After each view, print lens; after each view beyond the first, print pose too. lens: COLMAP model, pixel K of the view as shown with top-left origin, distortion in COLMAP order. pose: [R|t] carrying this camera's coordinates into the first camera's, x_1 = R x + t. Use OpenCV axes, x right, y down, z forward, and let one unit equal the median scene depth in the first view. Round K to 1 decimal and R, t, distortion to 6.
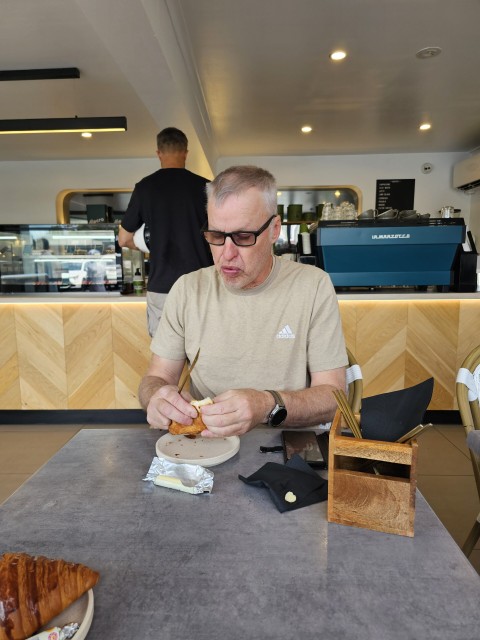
lens RADIAL K [[428.7, 0, 236.6], [0, 428.7, 320.7], [0, 0, 1]] dist [0.030263, -0.033965]
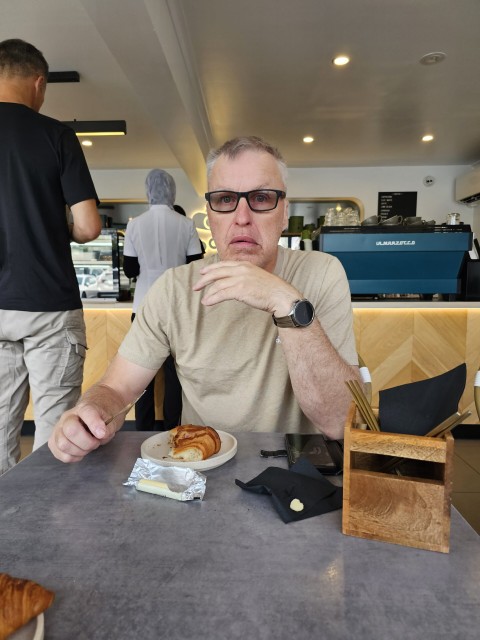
lens RADIAL K [[428.7, 0, 236.3], [0, 428.7, 318.0], [0, 0, 1]] dist [0.030263, -0.033965]
pose [[0.999932, 0.011563, 0.001265, 0.002316], [-0.011485, 0.998653, -0.050592, 0.088033], [-0.001849, 0.050574, 0.998719, 0.139138]]
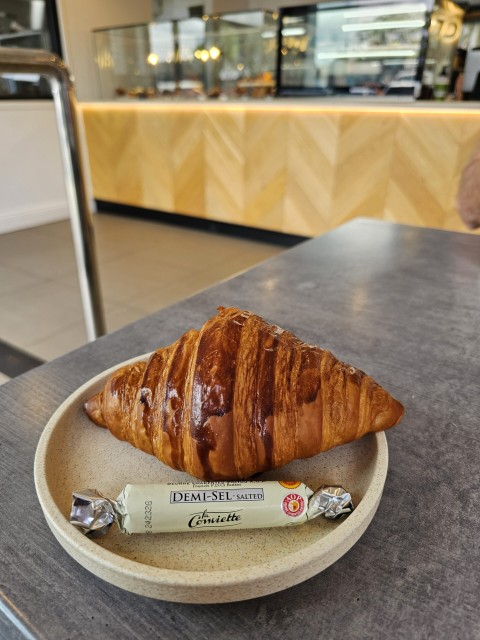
lens RADIAL K [[452.8, 0, 232.4], [0, 452.8, 322.1], [0, 0, 1]] dist [-0.005645, -0.025541]
pose [[0.827927, 0.261736, -0.496015, -0.181432], [-0.084333, 0.932466, 0.351276, 0.253409], [0.554459, -0.249000, 0.794087, 0.396465]]
